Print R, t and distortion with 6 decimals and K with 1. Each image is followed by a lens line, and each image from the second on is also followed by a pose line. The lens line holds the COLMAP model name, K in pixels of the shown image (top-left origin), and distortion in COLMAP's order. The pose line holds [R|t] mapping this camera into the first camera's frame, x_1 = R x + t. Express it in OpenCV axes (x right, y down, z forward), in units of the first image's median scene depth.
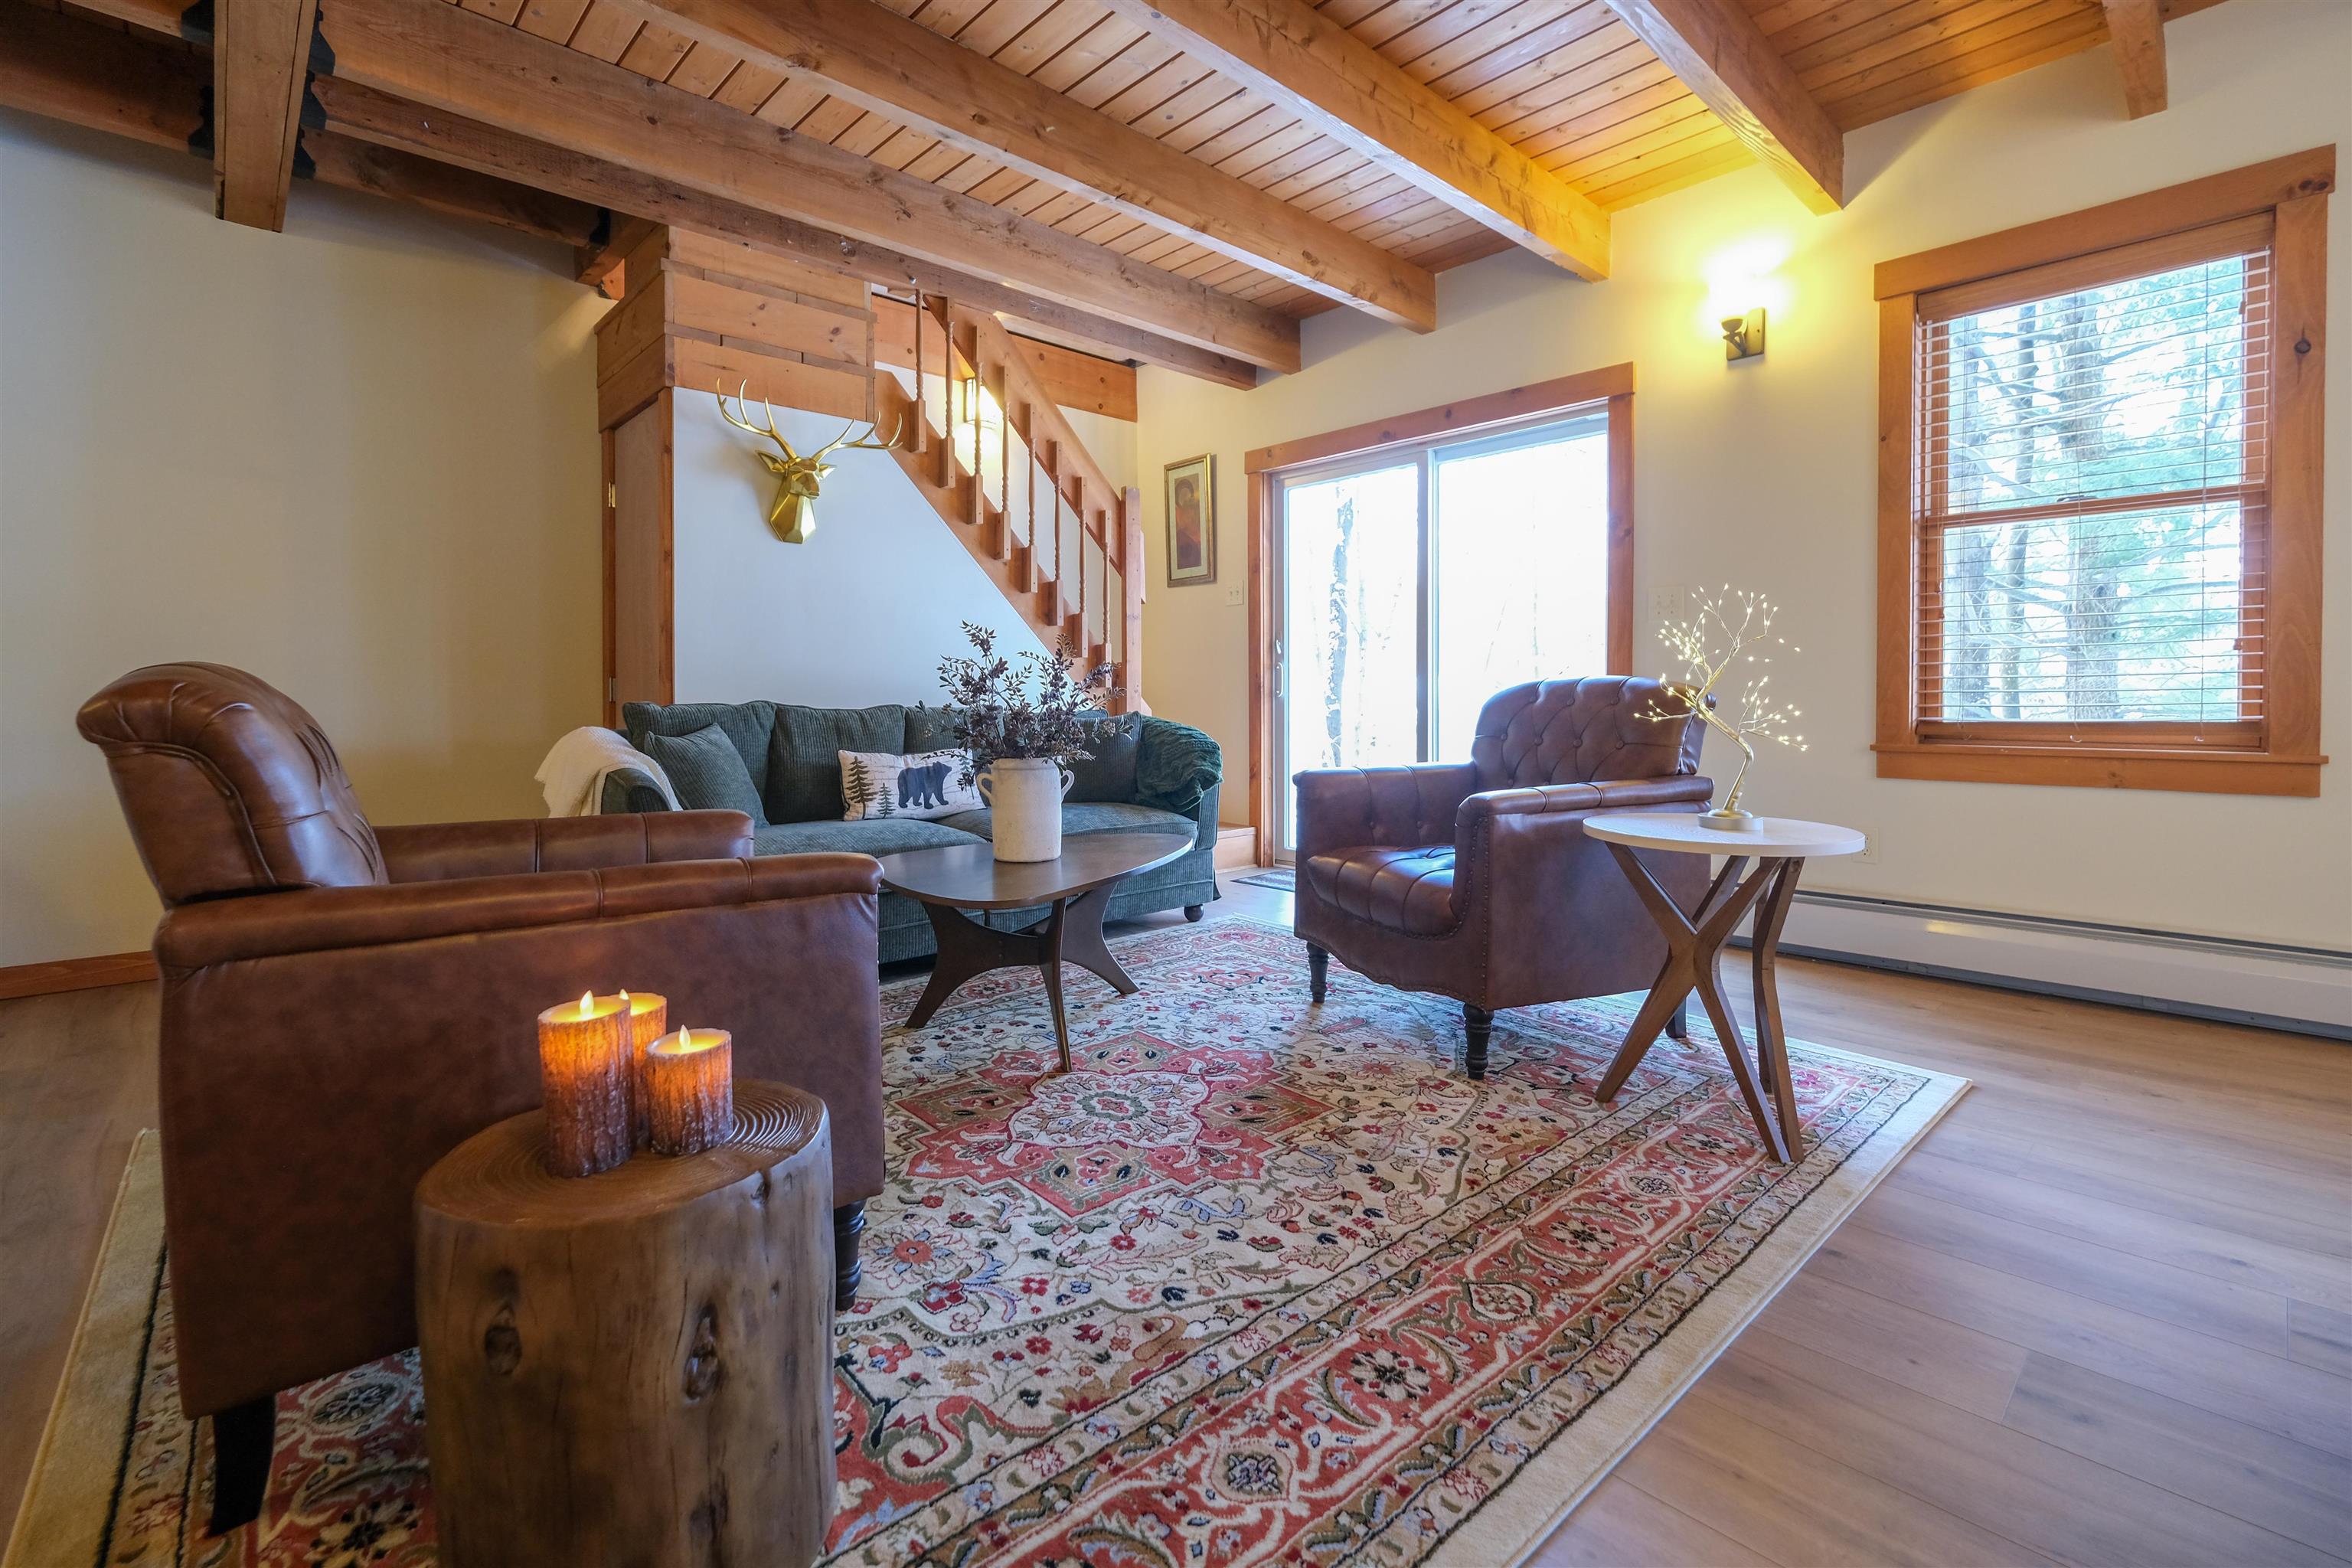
lens RADIAL K [[994.1, 0, 1138.6], [0, 994.1, 703.8], [0, 0, 1]] dist [0.000928, -0.000440]
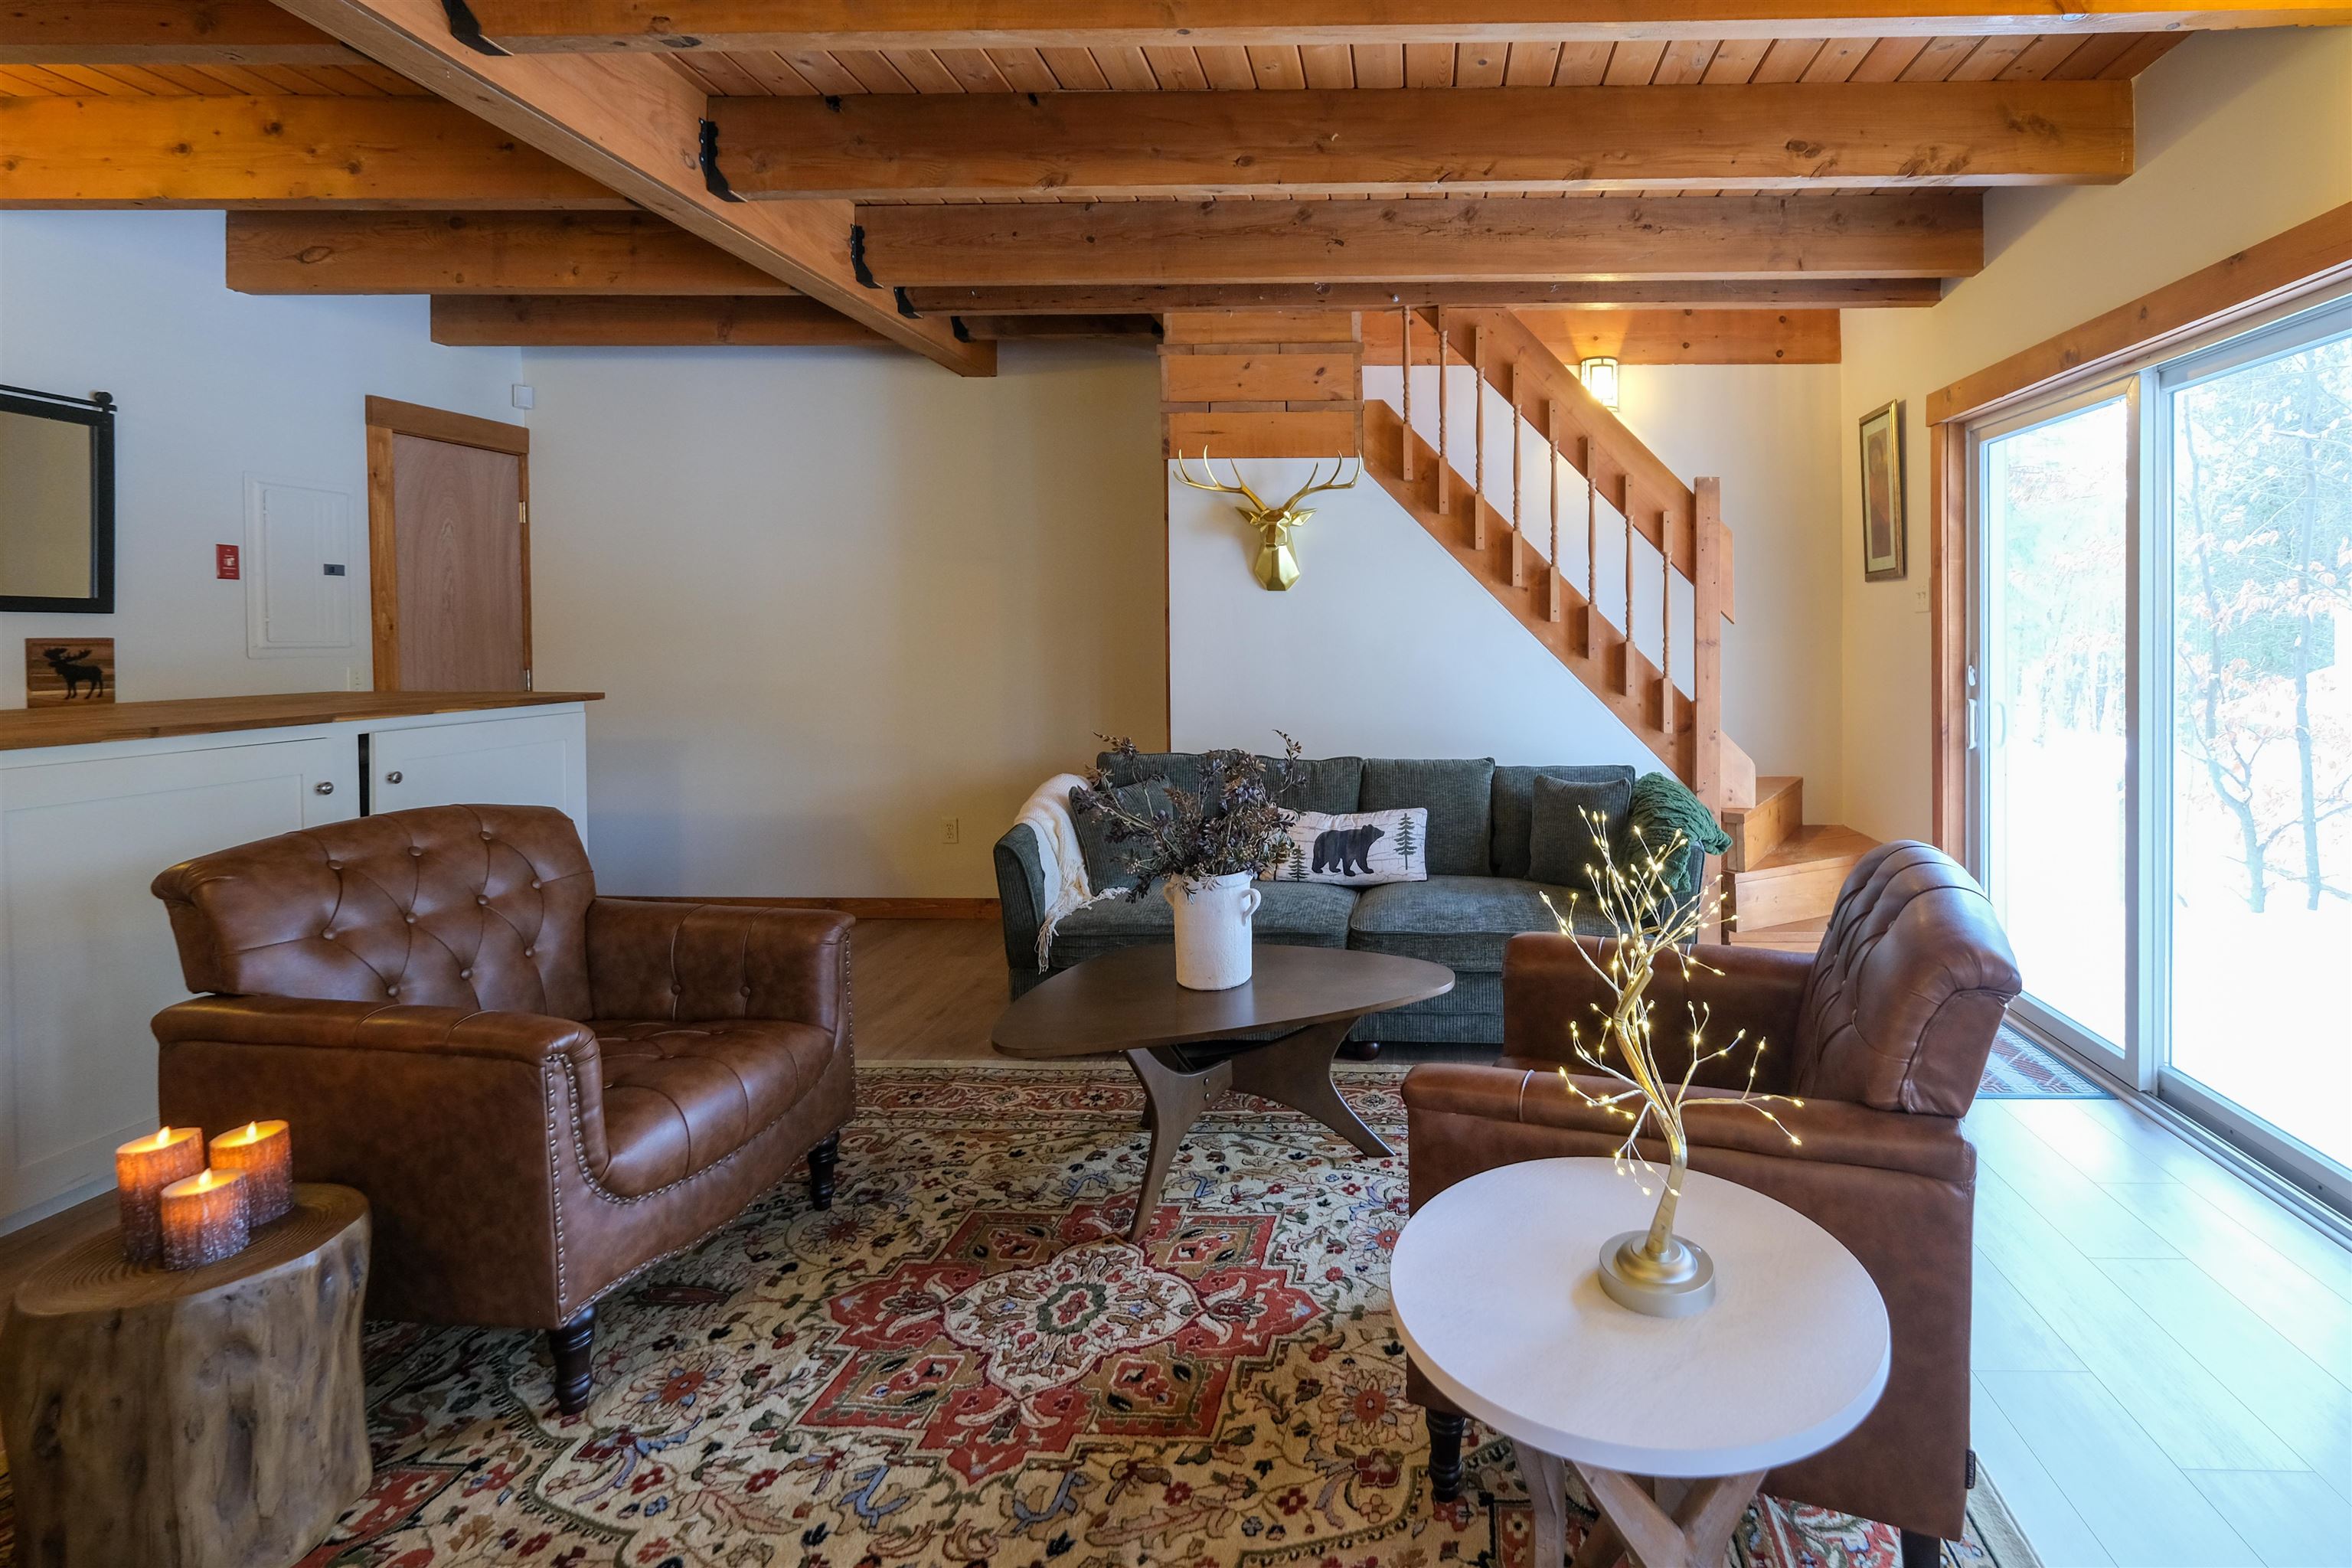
lens RADIAL K [[1055.1, 0, 1396.1], [0, 1055.1, 652.5], [0, 0, 1]] dist [-0.007523, 0.001465]
pose [[0.745931, 0.009671, -0.665953, 0.747115], [-0.005392, 0.999949, 0.008482, -0.176180], [0.666001, -0.002736, 0.745946, 0.452584]]
